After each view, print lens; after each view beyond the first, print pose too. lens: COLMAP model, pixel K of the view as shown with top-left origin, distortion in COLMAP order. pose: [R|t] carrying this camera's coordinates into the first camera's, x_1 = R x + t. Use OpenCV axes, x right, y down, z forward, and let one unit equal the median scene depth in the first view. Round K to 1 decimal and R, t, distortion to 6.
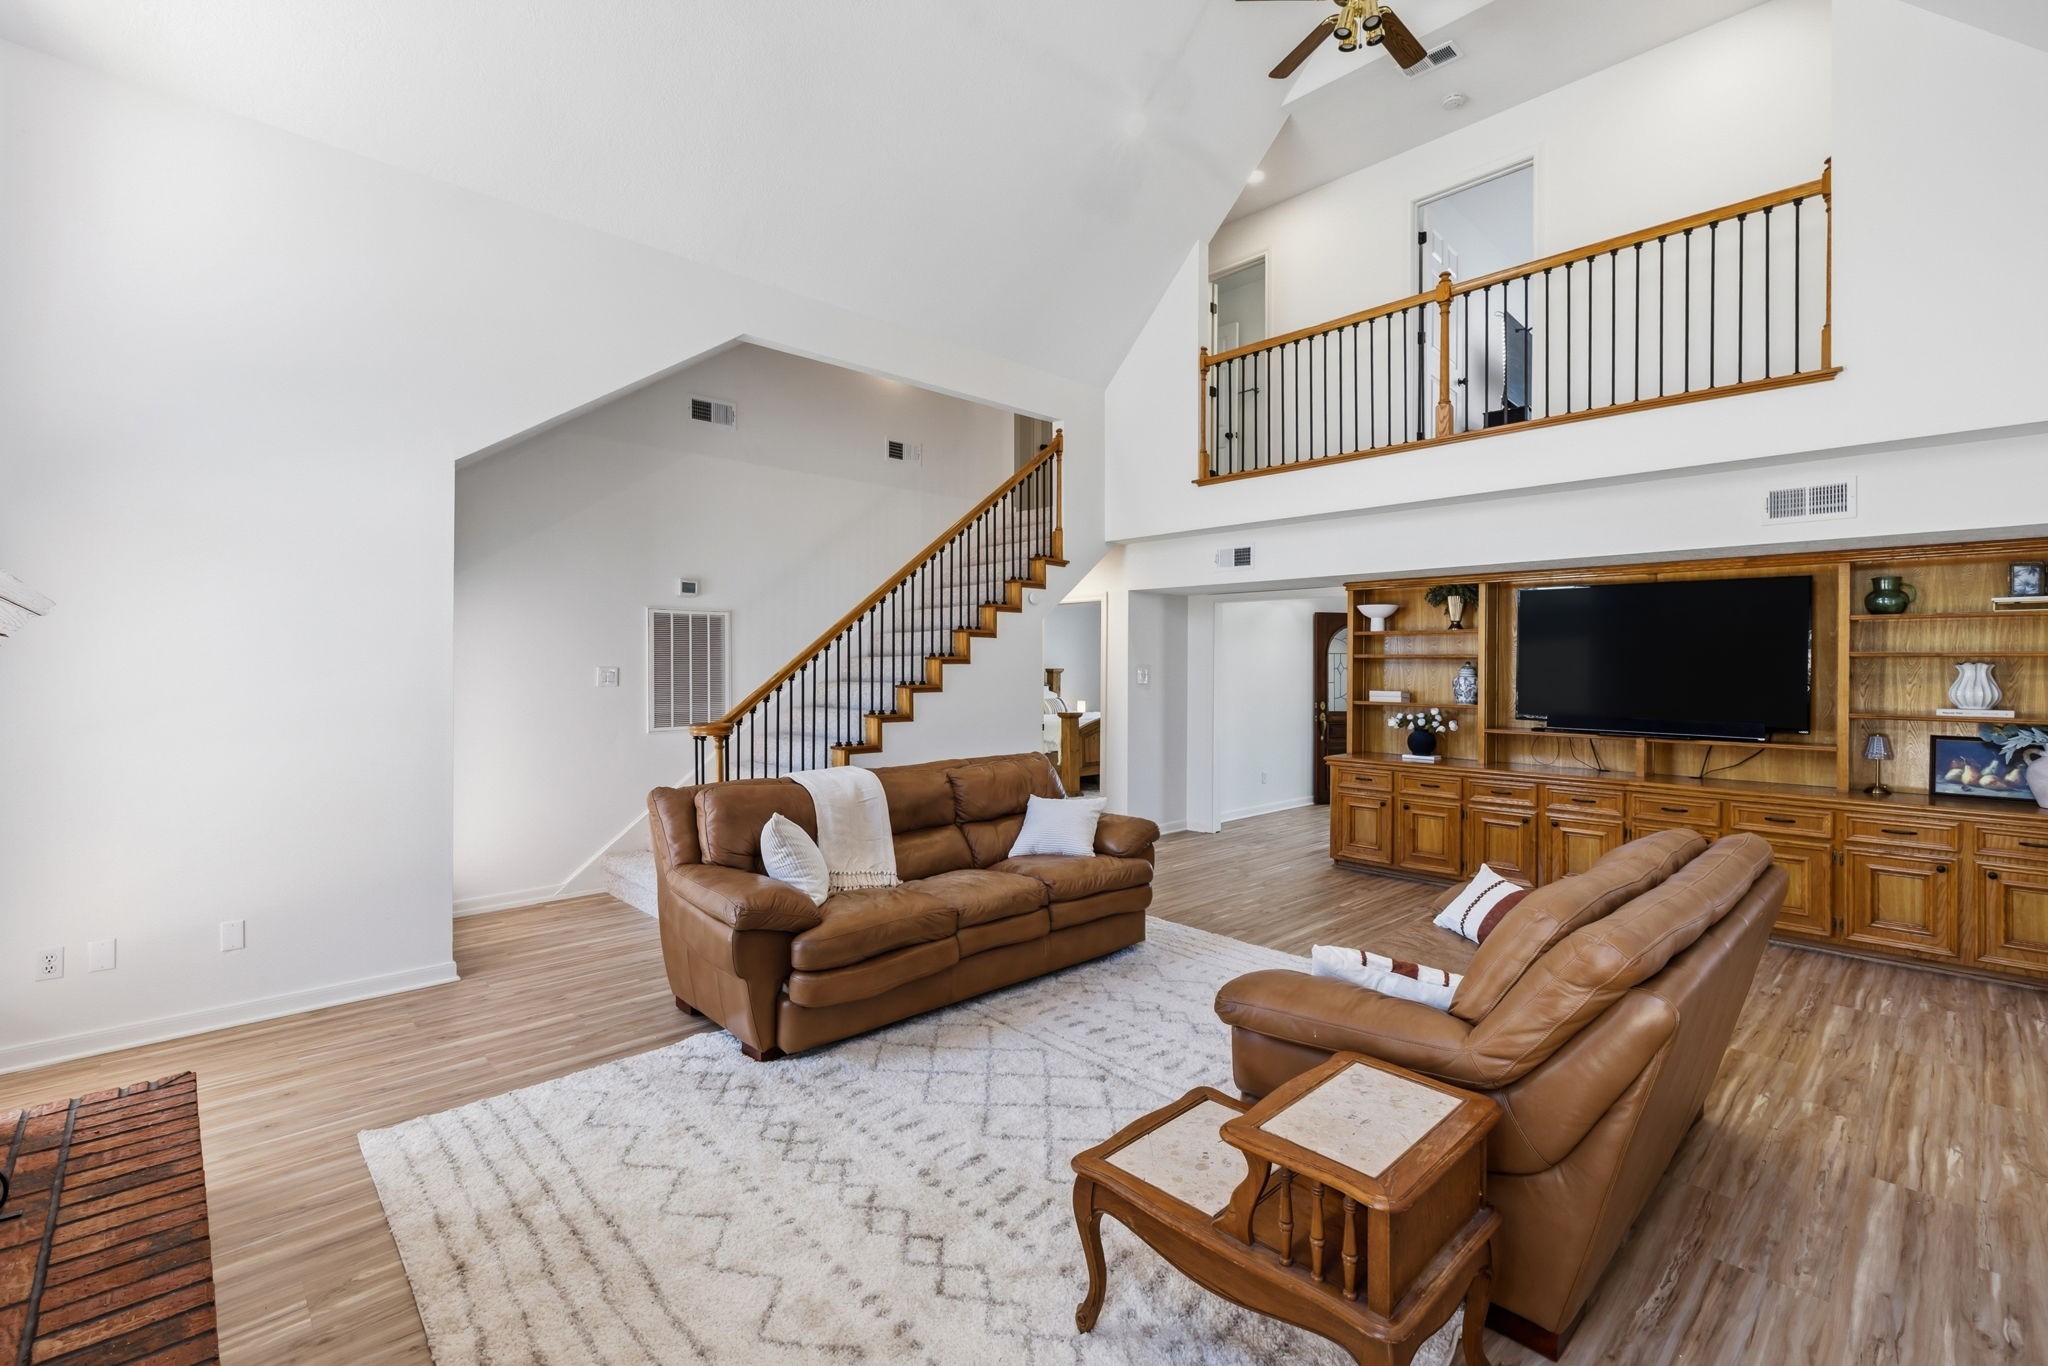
lens RADIAL K [[896.6, 0, 1020.1], [0, 896.6, 671.7], [0, 0, 1]] dist [-0.002053, -0.000016]
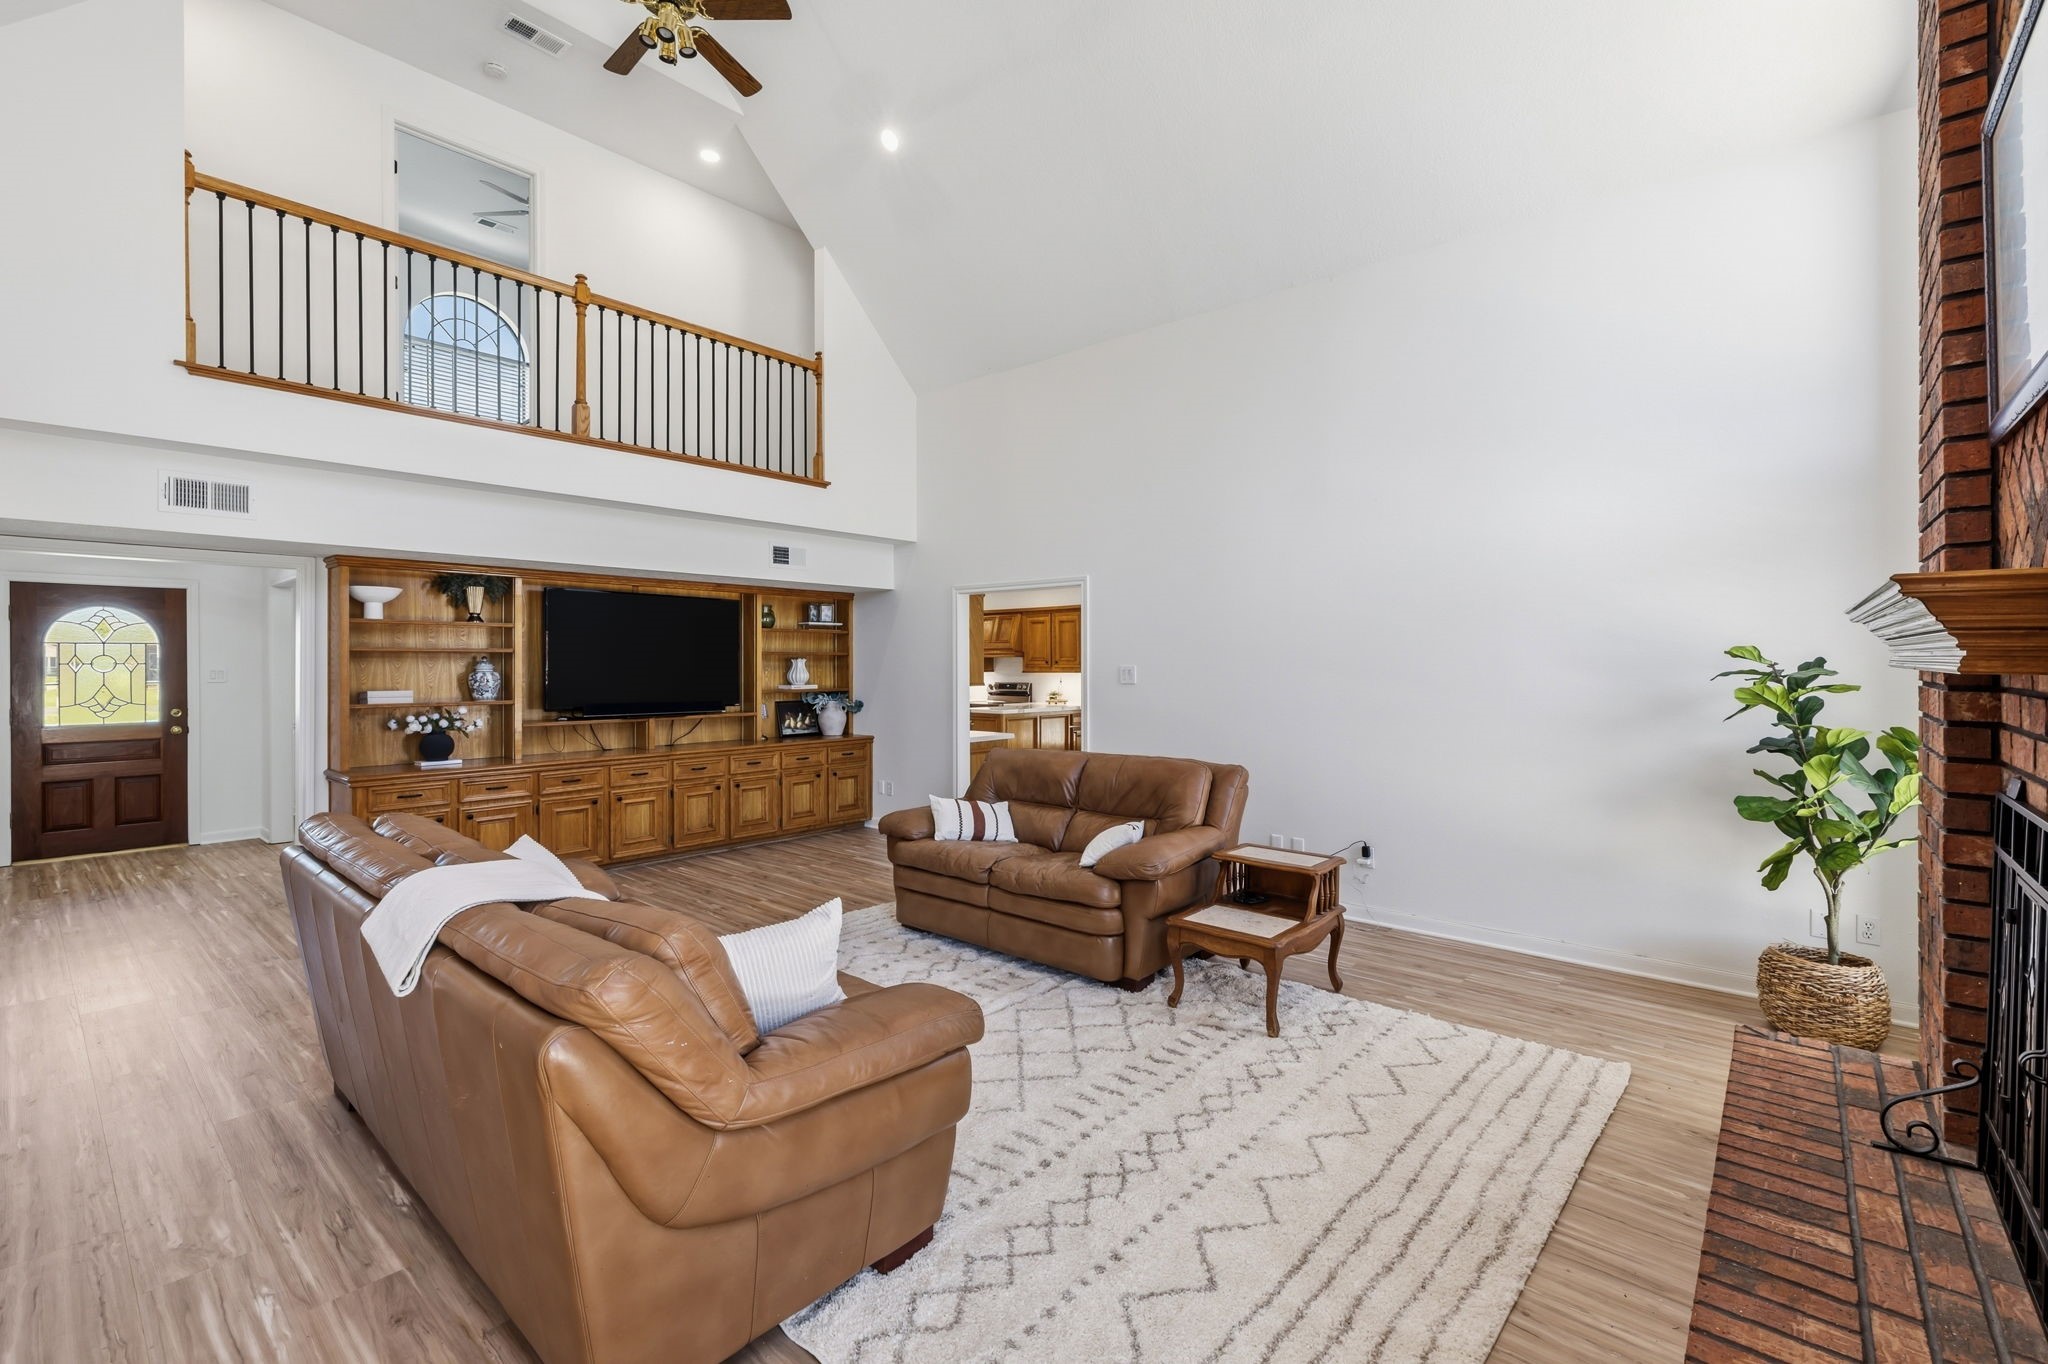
lens RADIAL K [[886.6, 0, 1020.3], [0, 886.6, 673.1], [0, 0, 1]] dist [-0.000977, 0.000612]
pose [[-0.091298, -0.015726, 0.995699, -0.588680], [0.008228, 0.999829, 0.016546, -0.004902], [-0.995790, 0.009703, -0.091153, 0.603690]]
